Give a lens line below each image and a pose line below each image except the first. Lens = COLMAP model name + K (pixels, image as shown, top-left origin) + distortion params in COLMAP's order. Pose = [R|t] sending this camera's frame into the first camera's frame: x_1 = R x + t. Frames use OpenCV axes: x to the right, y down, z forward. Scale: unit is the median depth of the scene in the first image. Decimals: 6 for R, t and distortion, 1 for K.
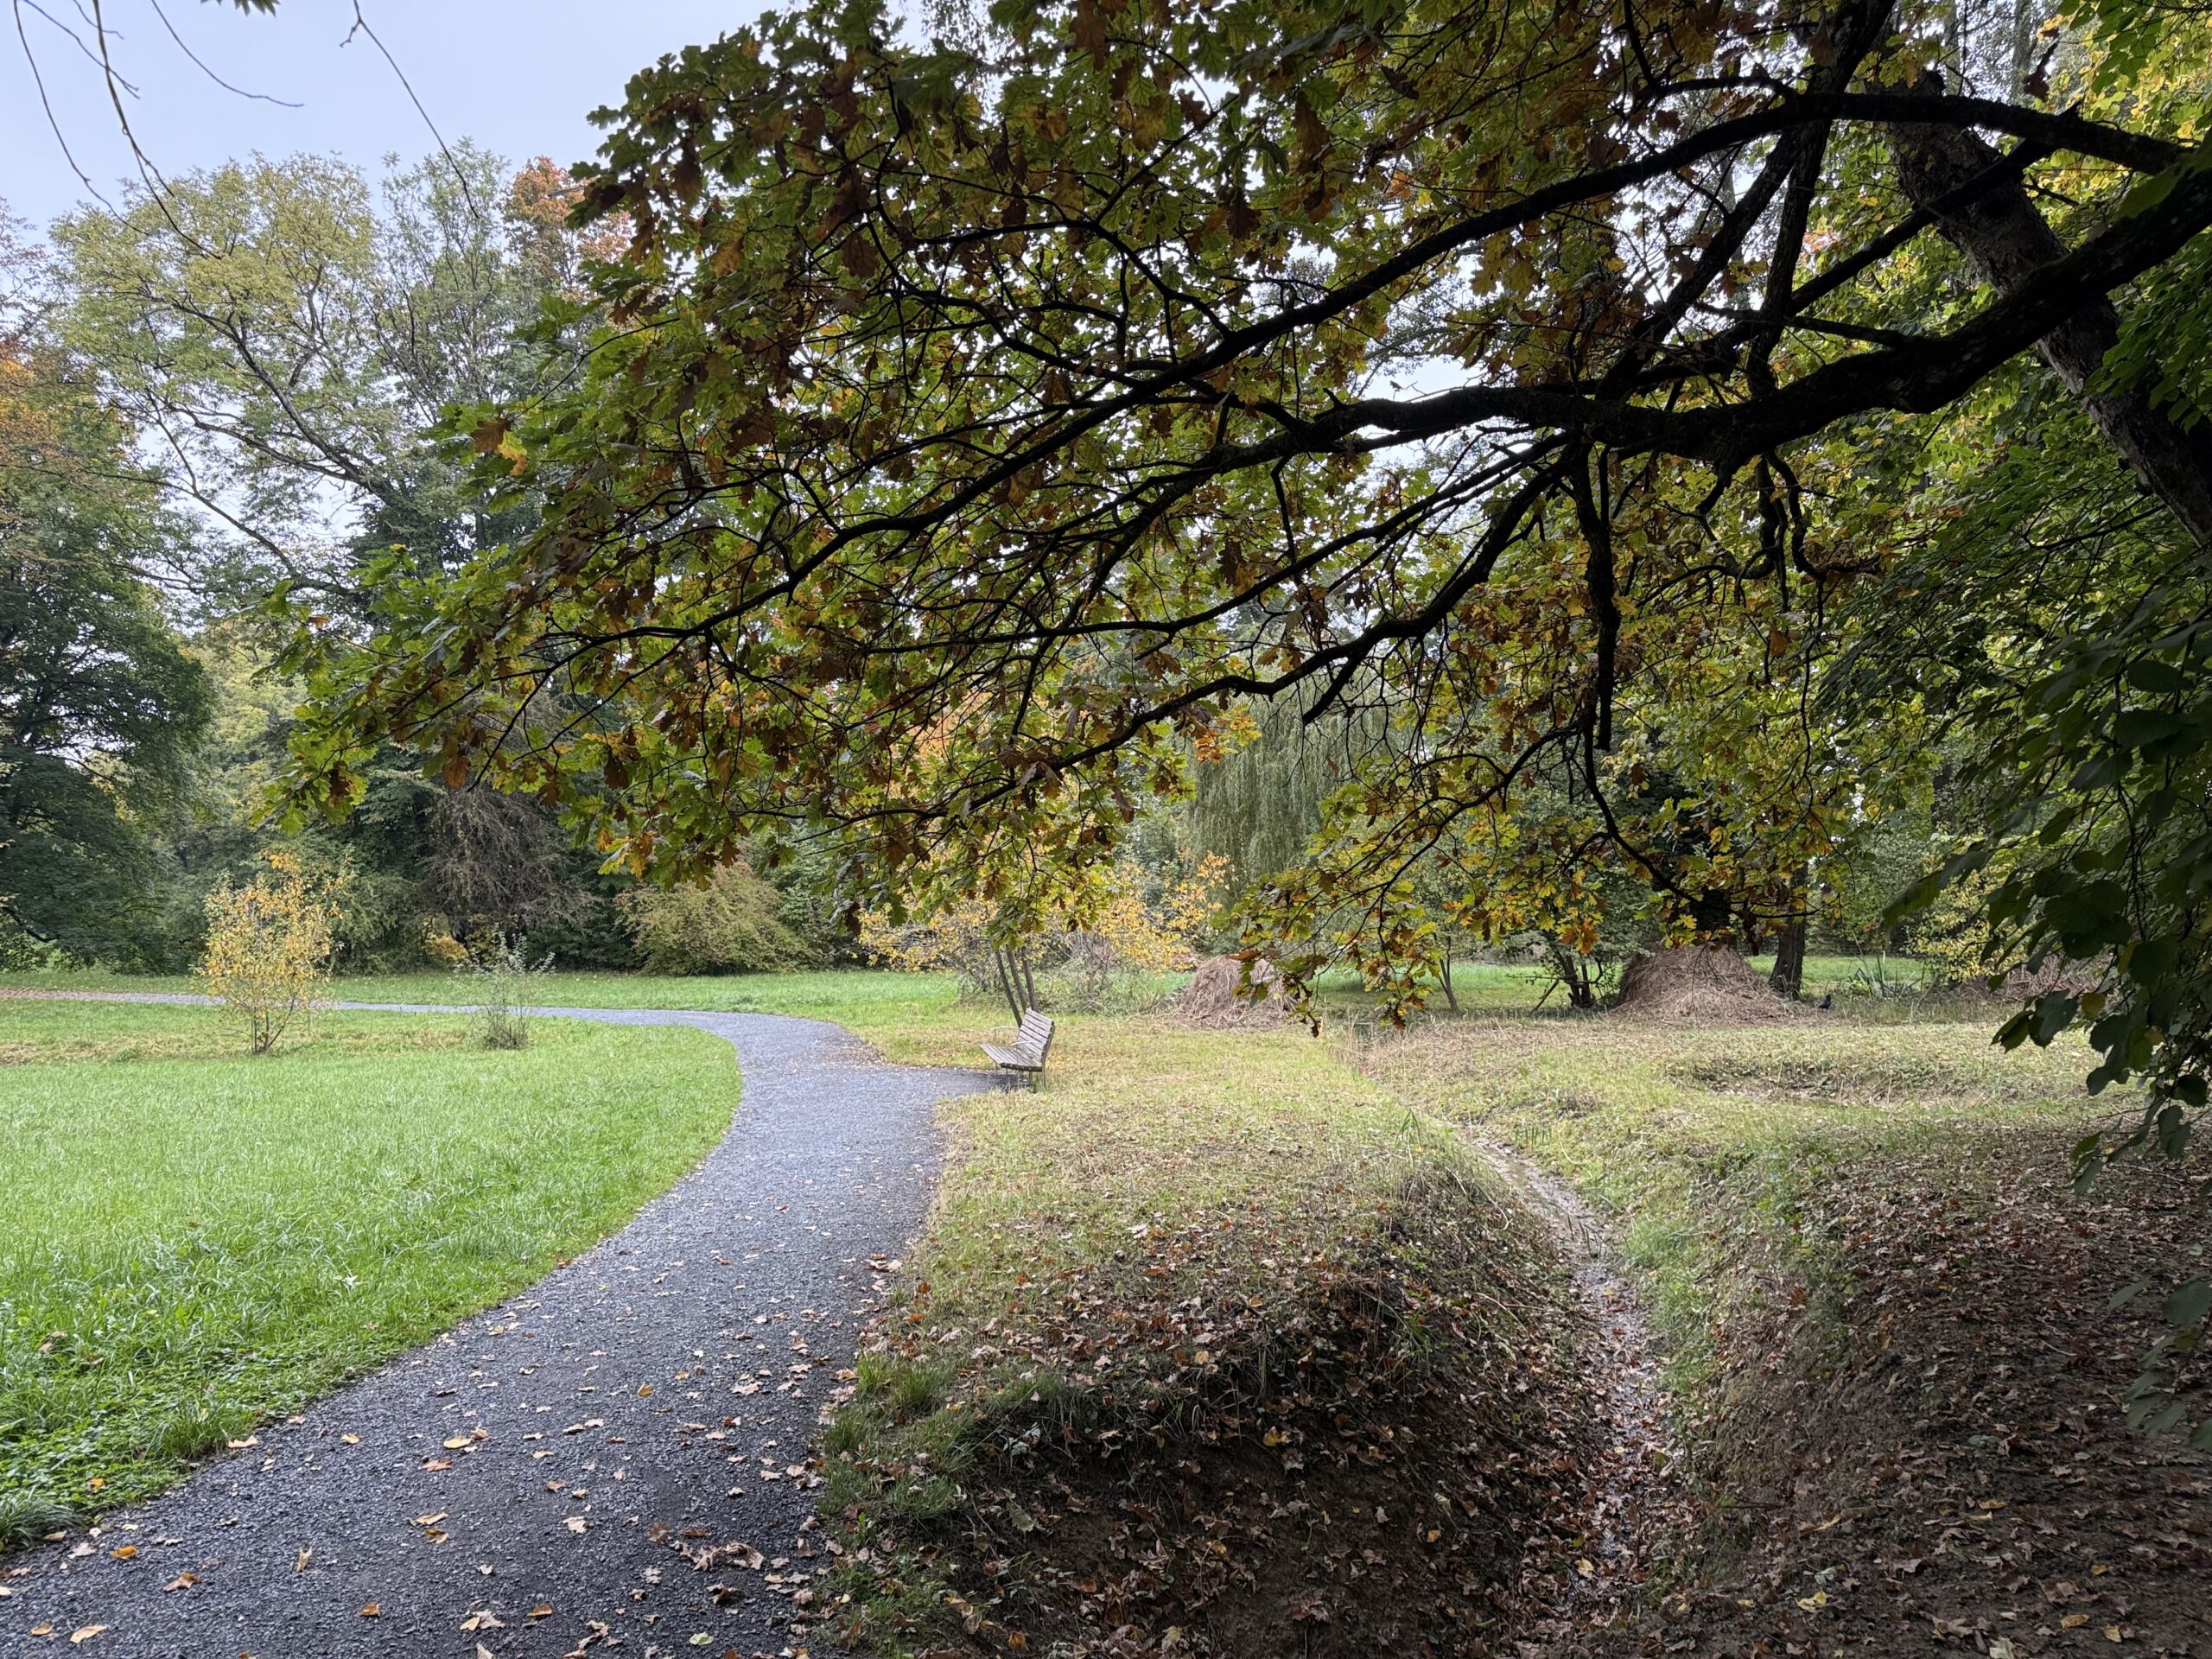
lens RADIAL K [[1537.3, 0, 1159.1], [0, 1537.3, 853.1], [0, 0, 1]] dist [-0.002071, -0.028448]
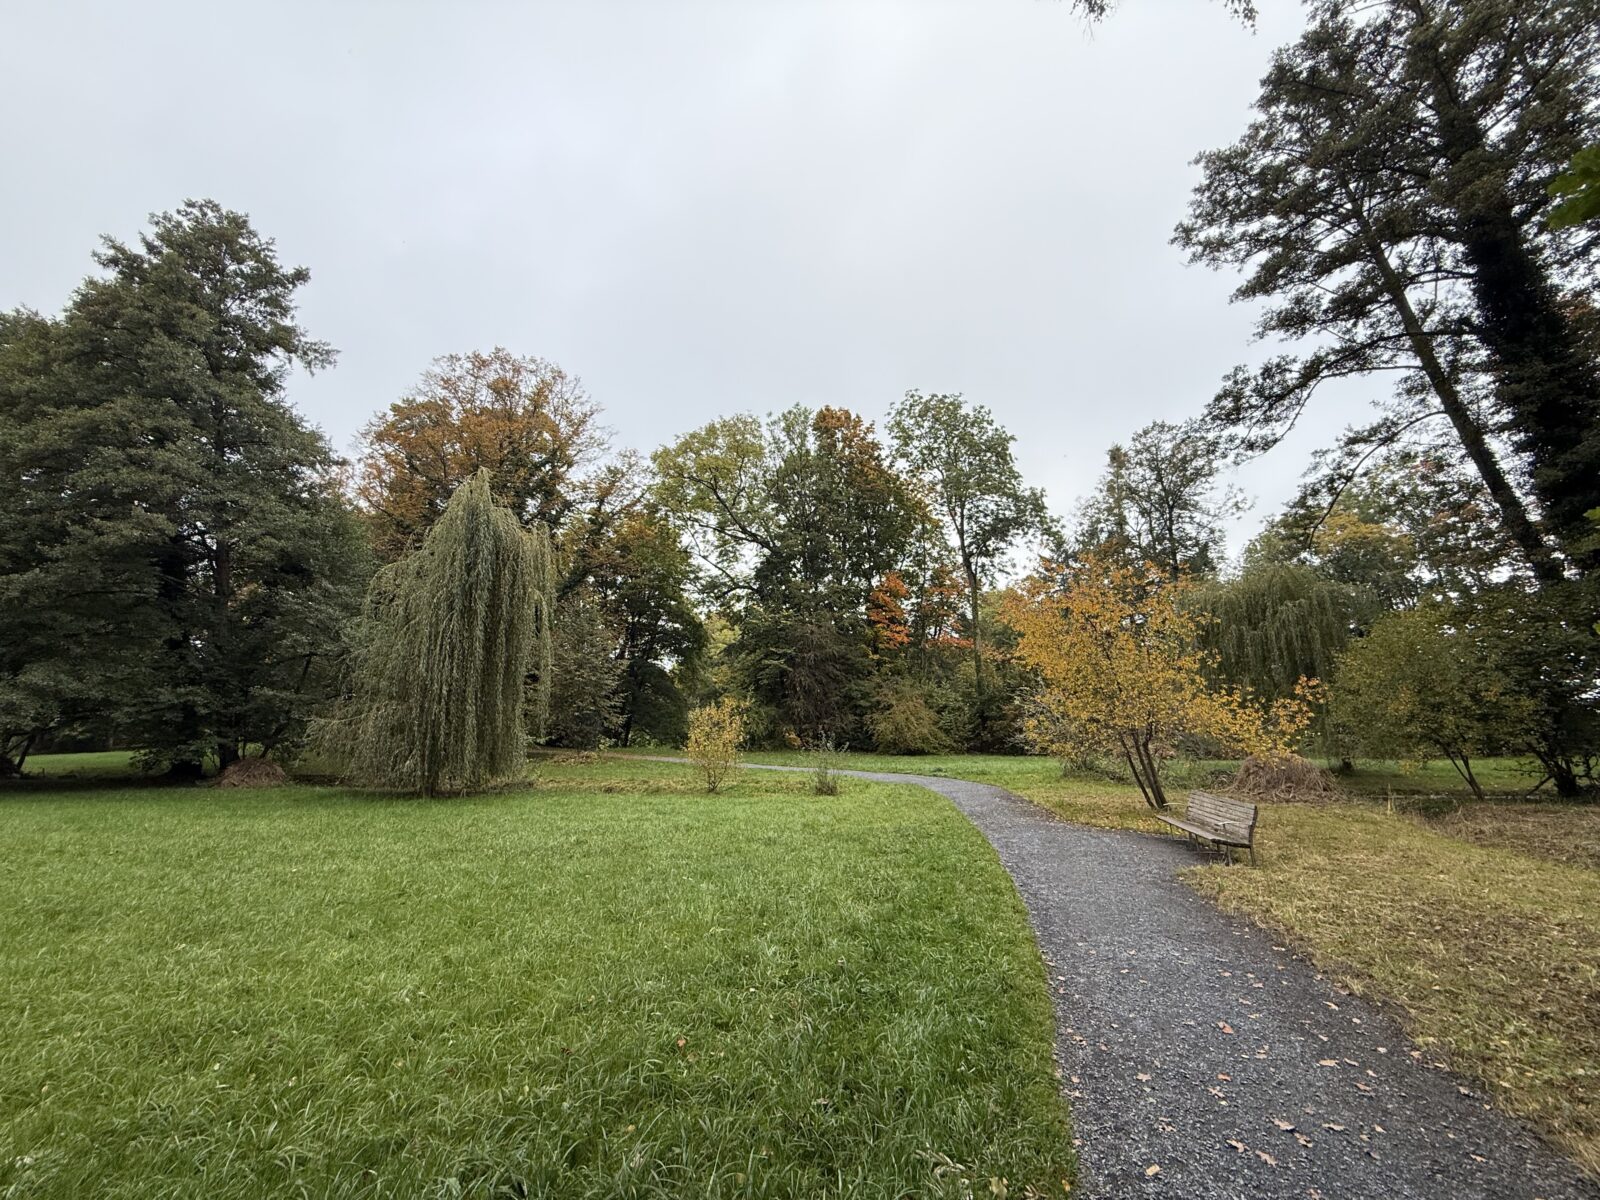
lens RADIAL K [[641.6, 0, 800.0], [0, 641.6, 600.0], [0, 0, 1]] dist [0.001408, 0.000025]
pose [[0.913238, -0.071858, -0.401039, -0.059808], [0.007923, 0.987270, -0.158856, 0.008373], [0.407348, 0.141896, 0.902182, 0.119178]]
